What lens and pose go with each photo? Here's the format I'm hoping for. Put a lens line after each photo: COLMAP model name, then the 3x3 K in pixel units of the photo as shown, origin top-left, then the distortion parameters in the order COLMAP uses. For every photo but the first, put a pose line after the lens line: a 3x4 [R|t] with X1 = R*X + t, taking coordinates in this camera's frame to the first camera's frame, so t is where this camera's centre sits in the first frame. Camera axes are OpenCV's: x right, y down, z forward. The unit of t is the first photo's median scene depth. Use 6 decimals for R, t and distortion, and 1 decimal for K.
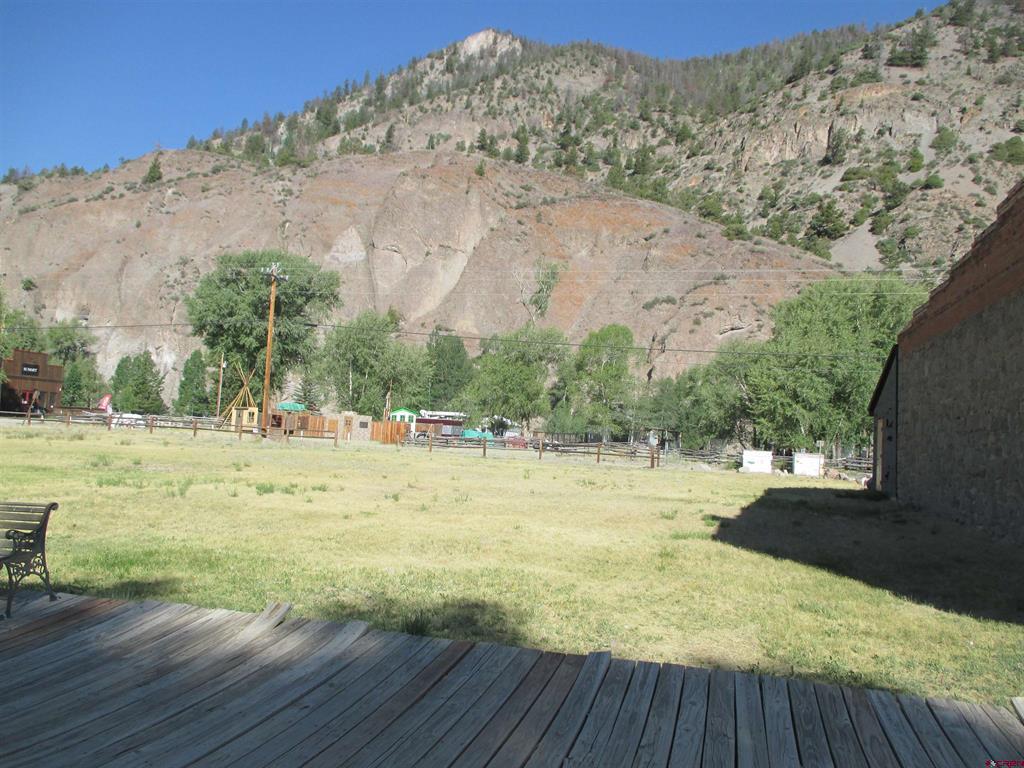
lens RADIAL K [[850.9, 0, 510.4], [0, 850.9, 378.5], [0, 0, 1]] dist [-0.029936, 0.003887]
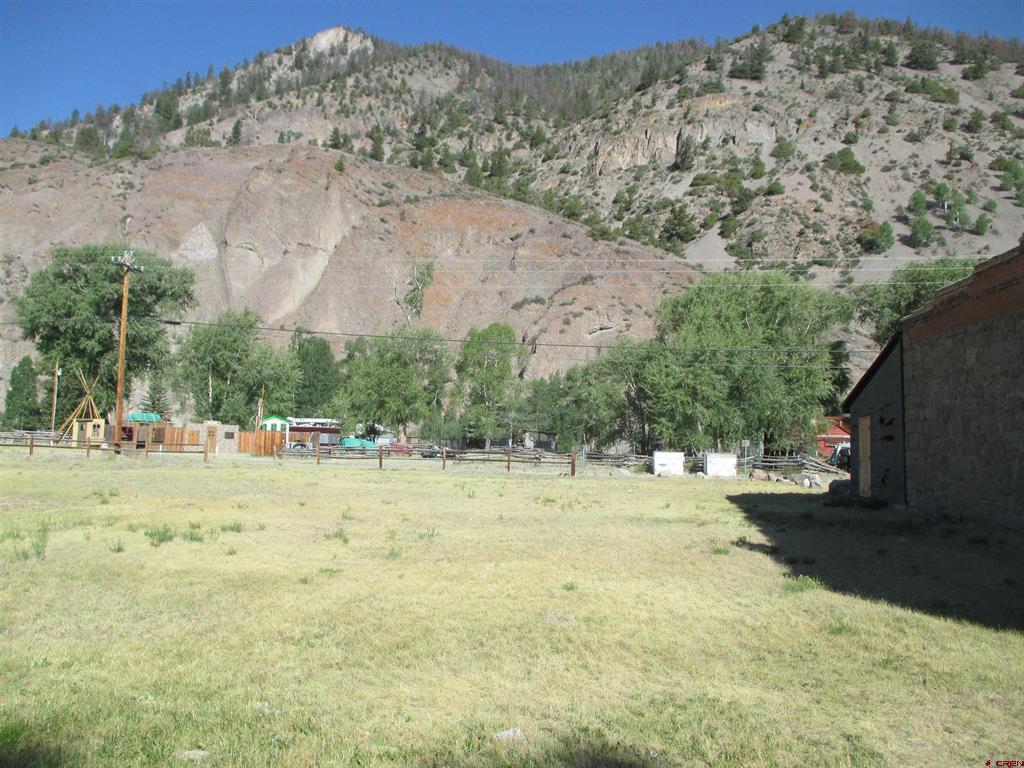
lens RADIAL K [[850.9, 0, 509.7], [0, 850.9, 376.0], [0, 0, 1]] dist [-0.029936, 0.003887]
pose [[0.985595, -0.017037, 0.168262, -0.008788], [0.018143, 0.999823, -0.005037, 0.000362], [-0.168146, 0.008017, 0.985729, 0.018747]]
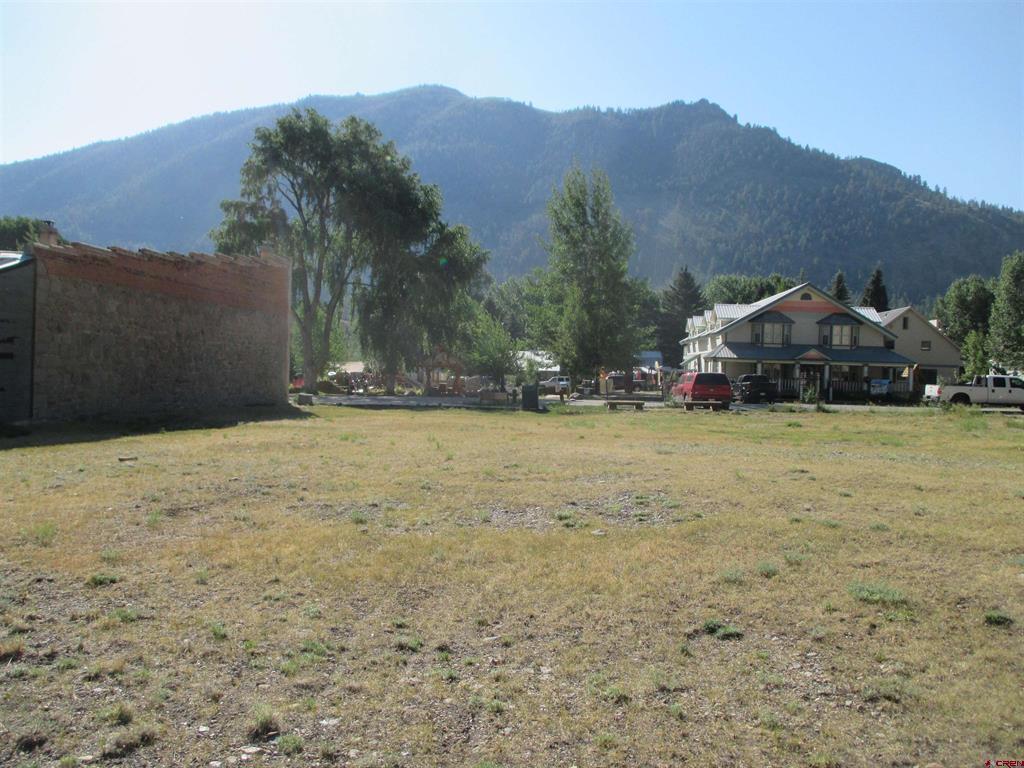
lens RADIAL K [[850.9, 0, 510.9], [0, 850.9, 375.5], [0, 0, 1]] dist [-0.029936, 0.003887]
pose [[-0.980403, -0.063911, -0.186345, 0.009502], [-0.053845, 0.996829, -0.058594, 0.010822], [0.189499, -0.047412, -0.980736, 0.185388]]
